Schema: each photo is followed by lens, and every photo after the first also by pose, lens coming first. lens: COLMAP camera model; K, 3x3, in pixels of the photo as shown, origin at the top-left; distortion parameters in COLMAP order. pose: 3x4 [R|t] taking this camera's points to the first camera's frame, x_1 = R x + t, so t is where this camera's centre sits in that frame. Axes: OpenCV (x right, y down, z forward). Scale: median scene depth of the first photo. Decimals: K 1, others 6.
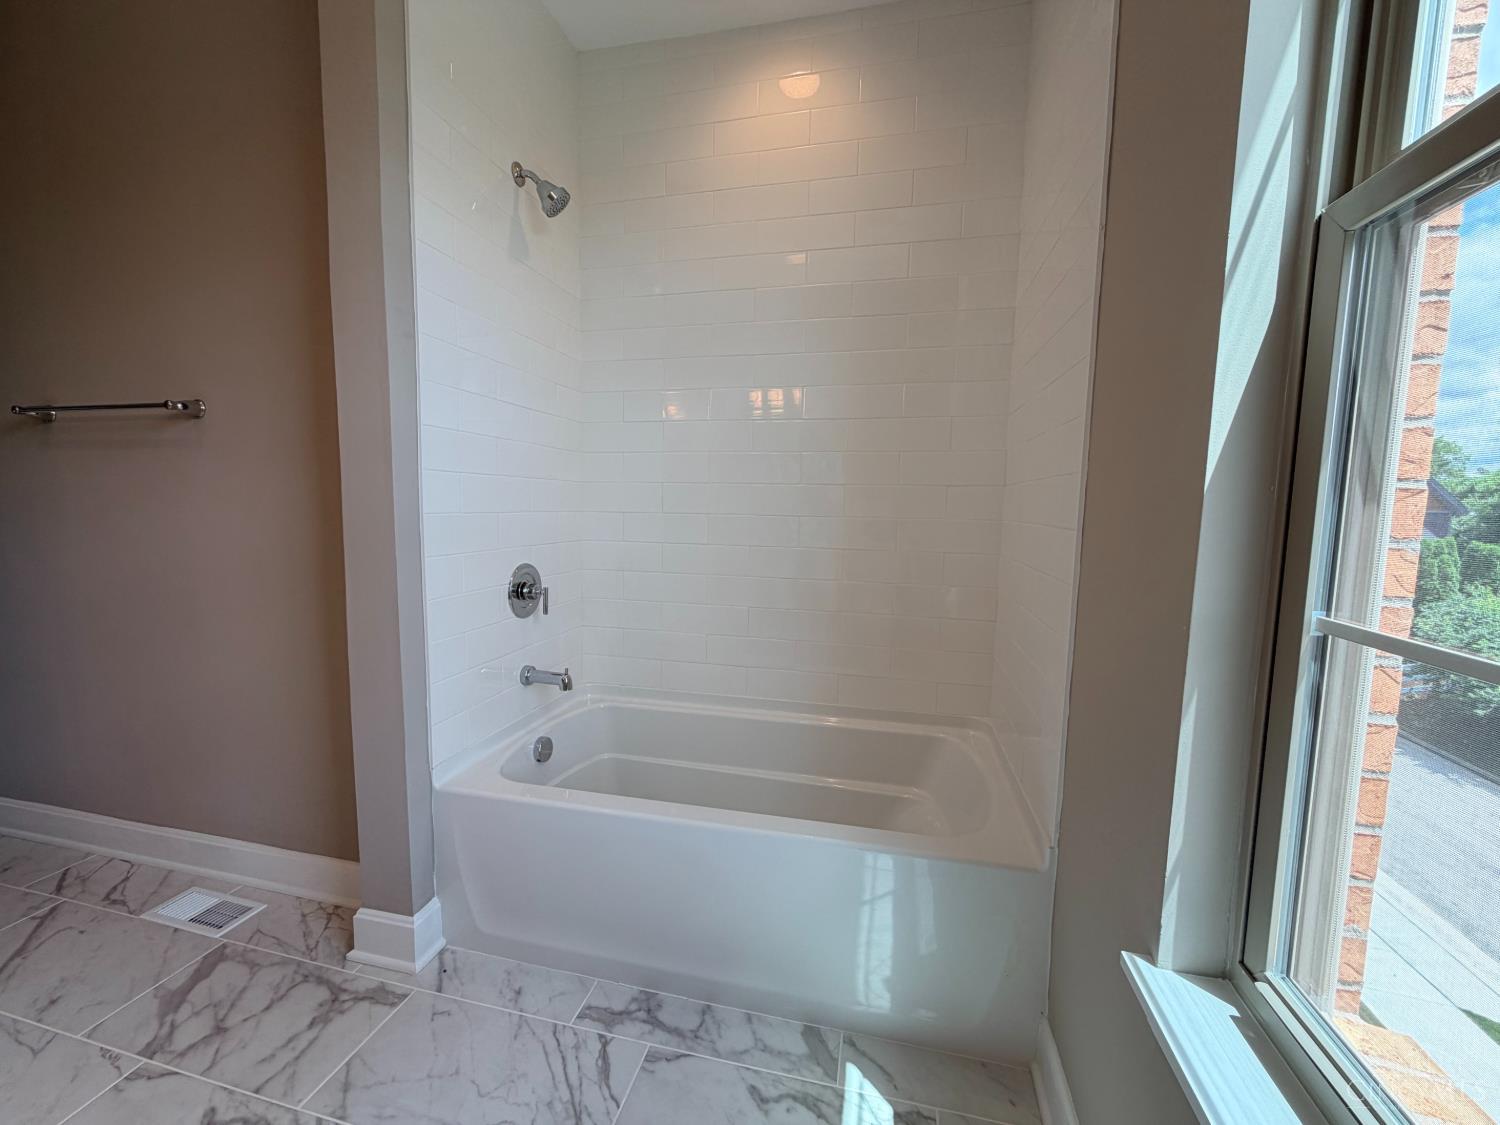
lens RADIAL K [[601.1, 0, 749.0], [0, 601.1, 562.3], [0, 0, 1]] dist [0.003939, 0.000574]
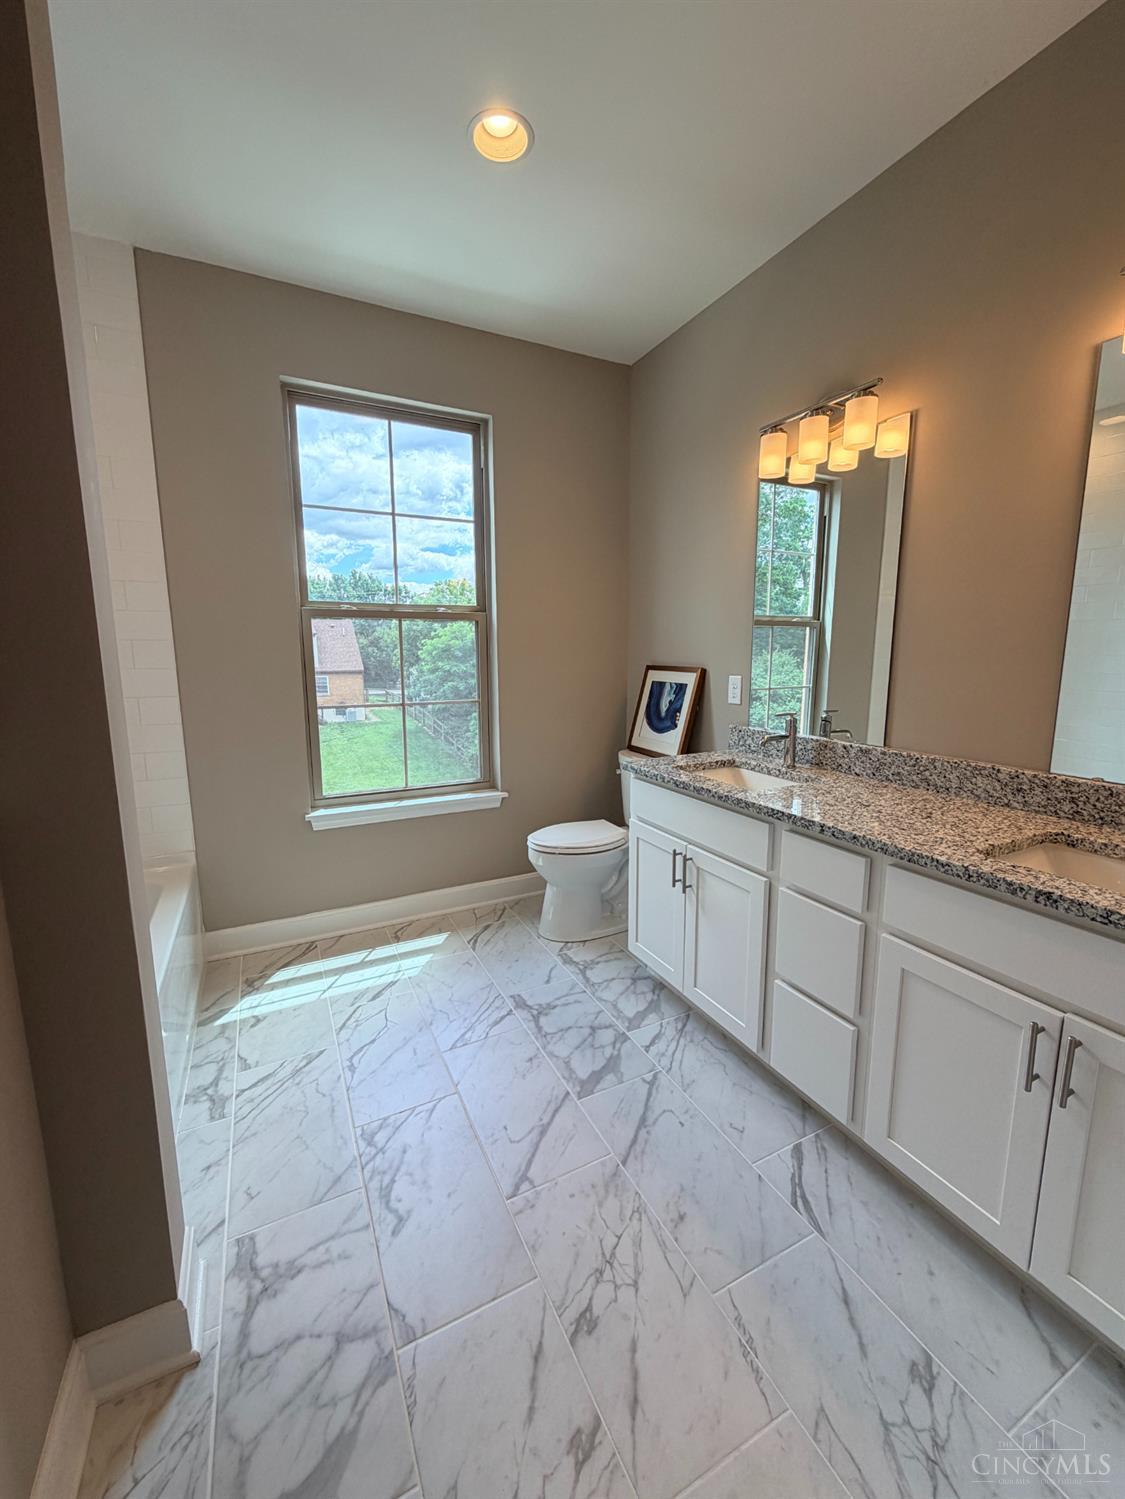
lens RADIAL K [[600.7, 0, 565.7], [0, 600.7, 740.8], [0, 0, 1]] dist [0.003939, 0.000574]
pose [[-0.646544, -0.135417, 0.750762, -1.863737], [0.065650, 0.970592, 0.231605, -0.315407], [-0.760047, 0.199030, -0.618640, 1.835715]]
